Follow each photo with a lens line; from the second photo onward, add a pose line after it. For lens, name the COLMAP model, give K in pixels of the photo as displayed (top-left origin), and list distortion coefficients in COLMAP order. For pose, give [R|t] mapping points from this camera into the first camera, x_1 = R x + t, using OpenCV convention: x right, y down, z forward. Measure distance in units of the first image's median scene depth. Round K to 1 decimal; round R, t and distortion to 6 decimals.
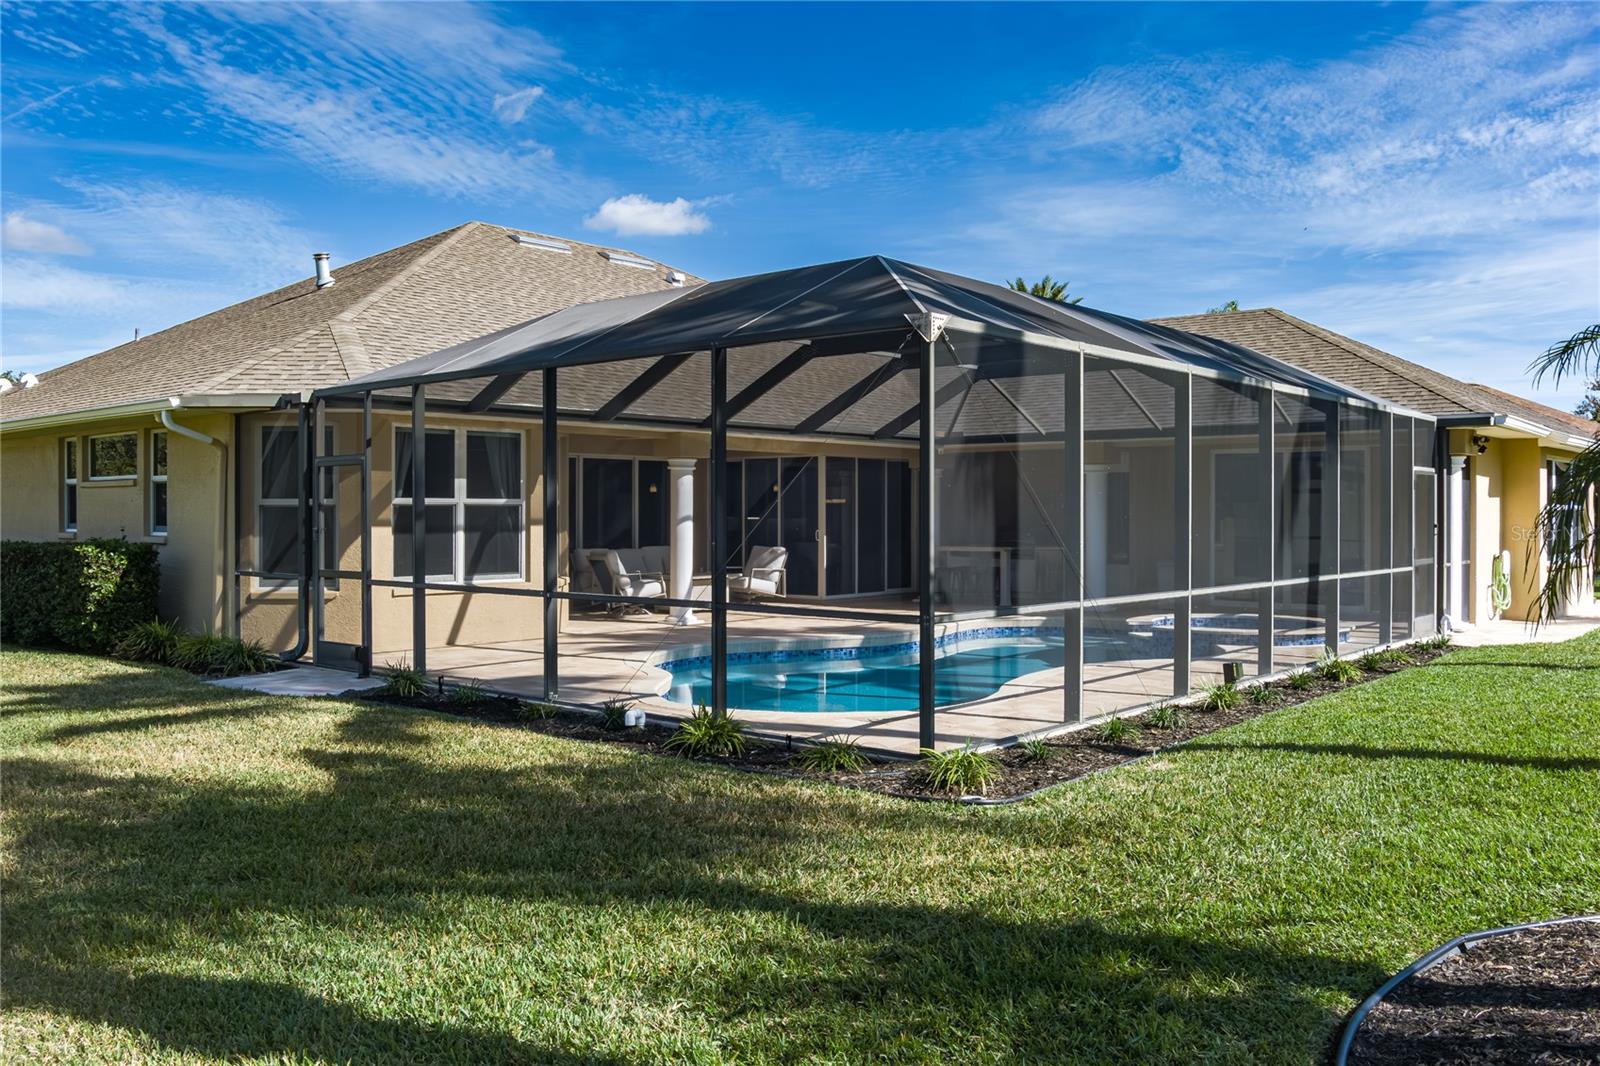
lens RADIAL K [[1289.7, 0, 808.4], [0, 1289.7, 525.3], [0, 0, 1]] dist [-0.070114, 0.007448]
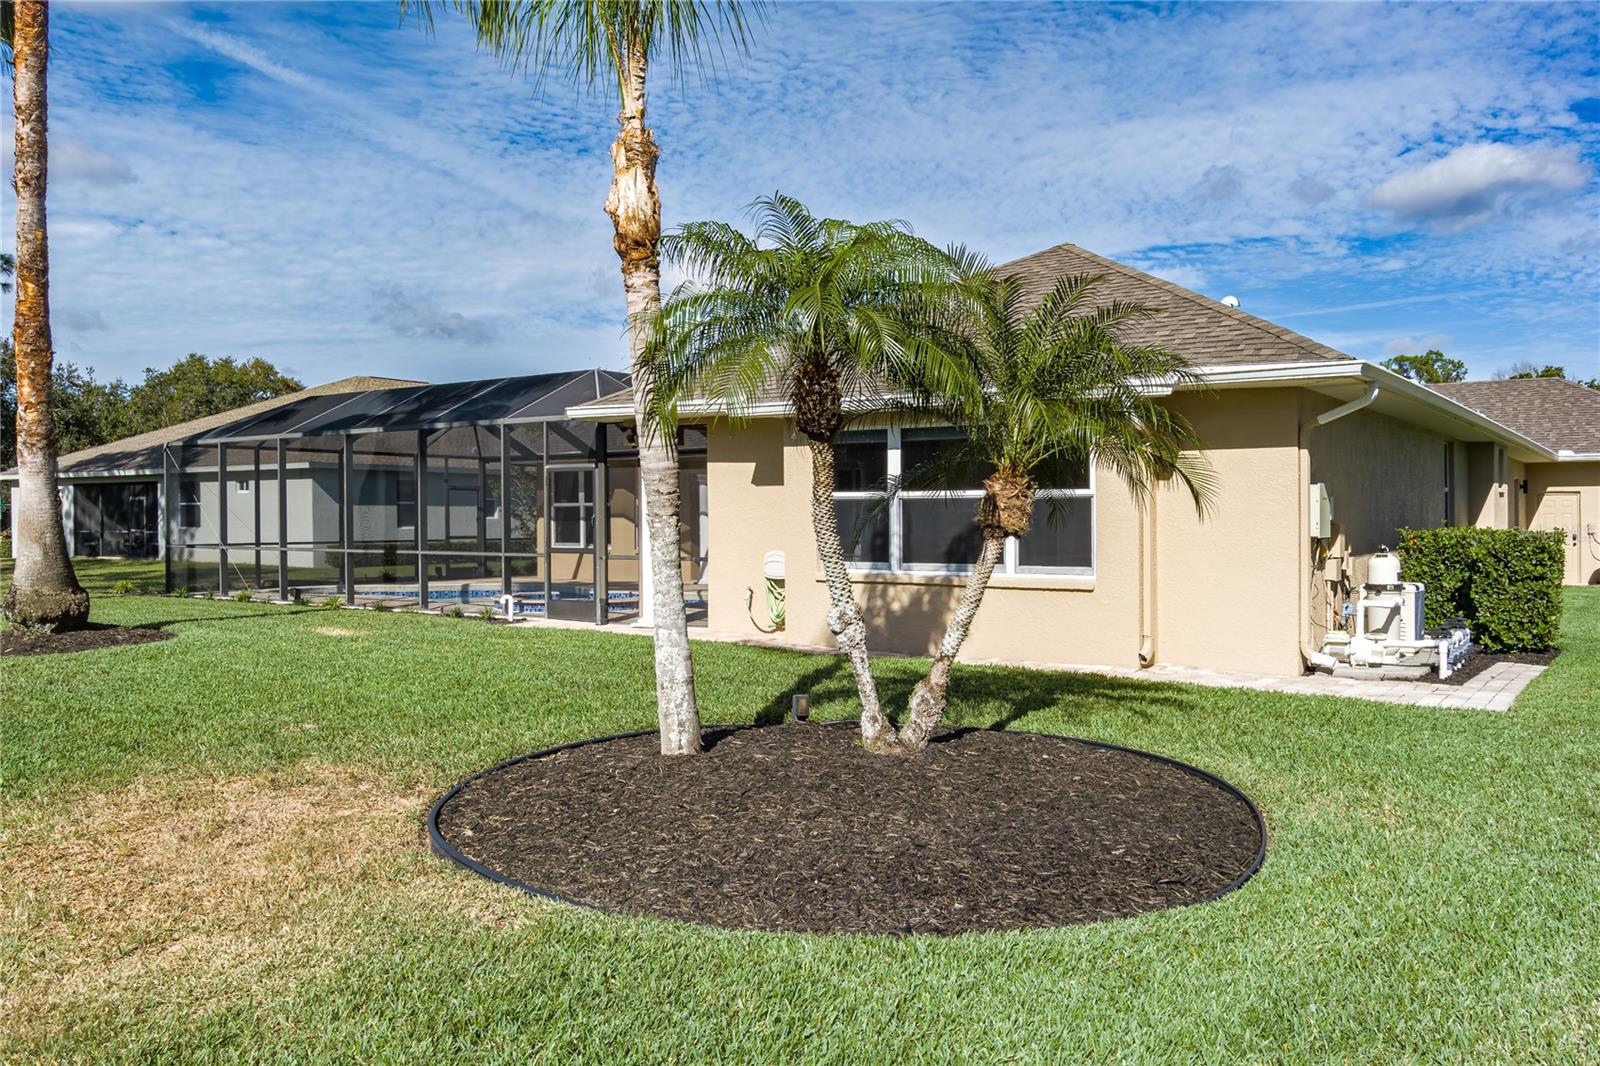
lens RADIAL K [[1289.7, 0, 808.4], [0, 1289.7, 525.3], [0, 0, 1]] dist [-0.070114, 0.007448]
pose [[0.123672, 0.005441, -0.992308, 1.640370], [-0.006099, 0.999970, 0.004723, 0.000518], [0.992304, 0.005468, 0.123702, 1.089807]]
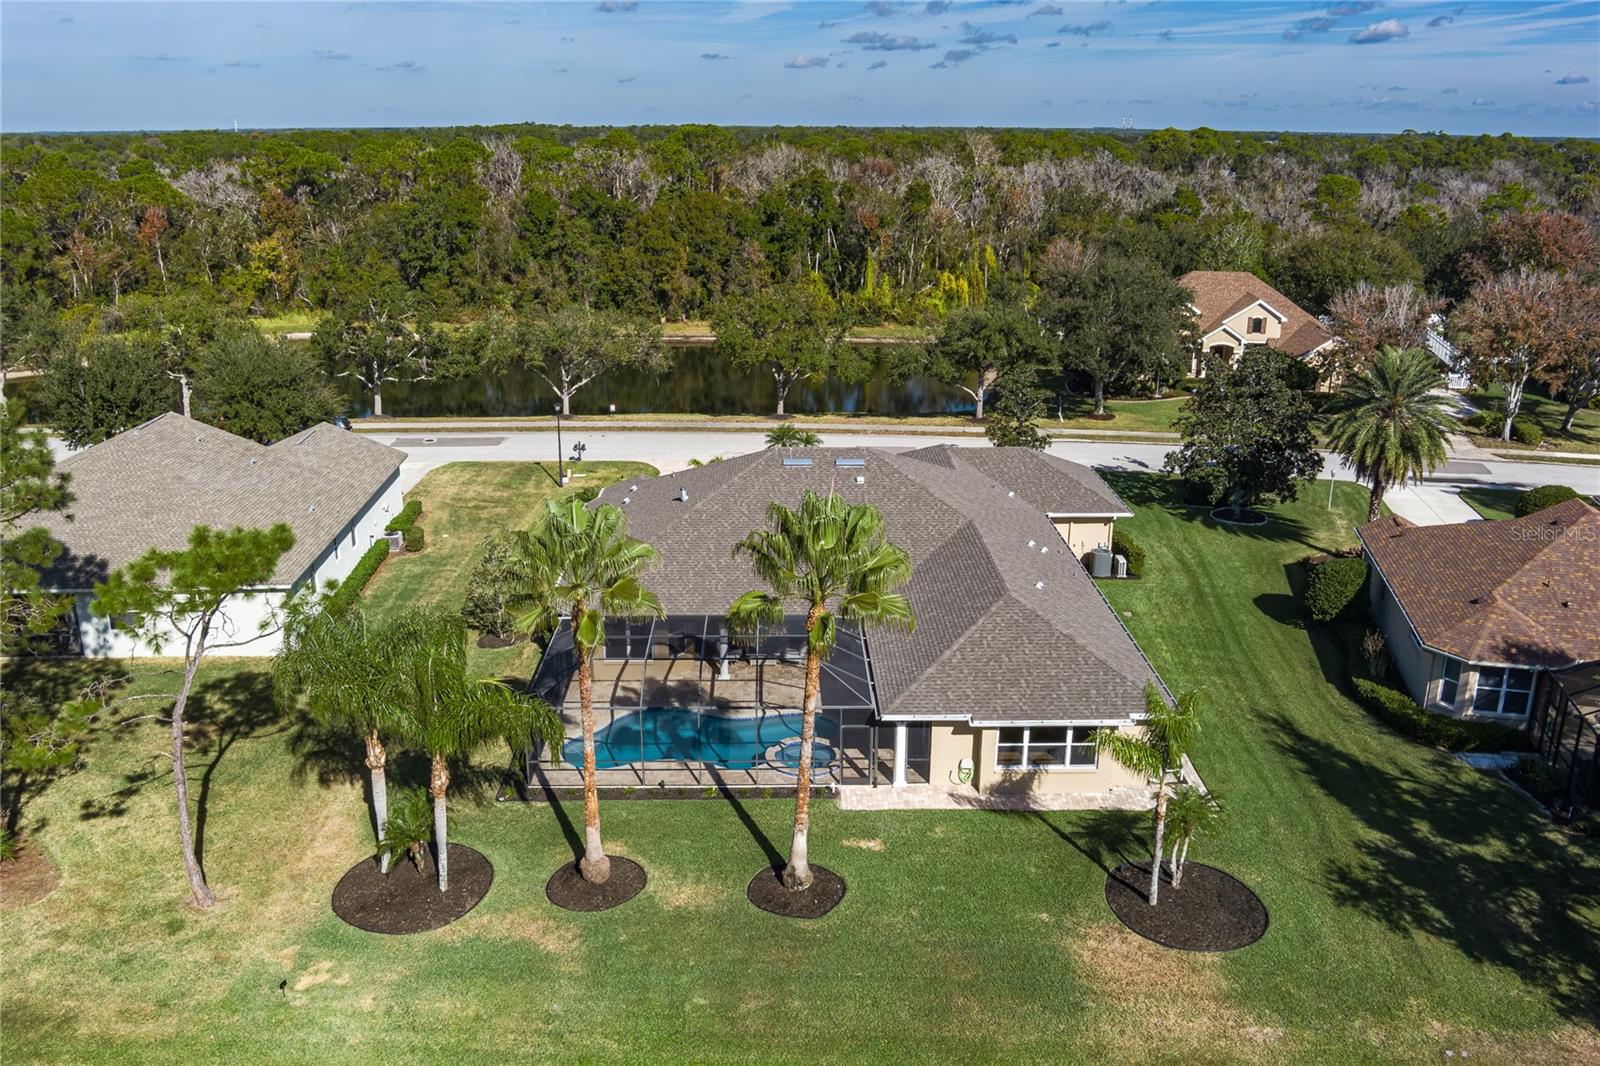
lens RADIAL K [[1263.7, 0, 819.6], [0, 1263.7, 533.1], [0, 0, 1]] dist [-0.061946, -0.000851]
pose [[0.685100, 0.221942, -0.693815, 2.153399], [-0.014258, 0.956359, 0.291847, -1.176979], [0.728309, -0.190052, 0.658366, -0.659556]]
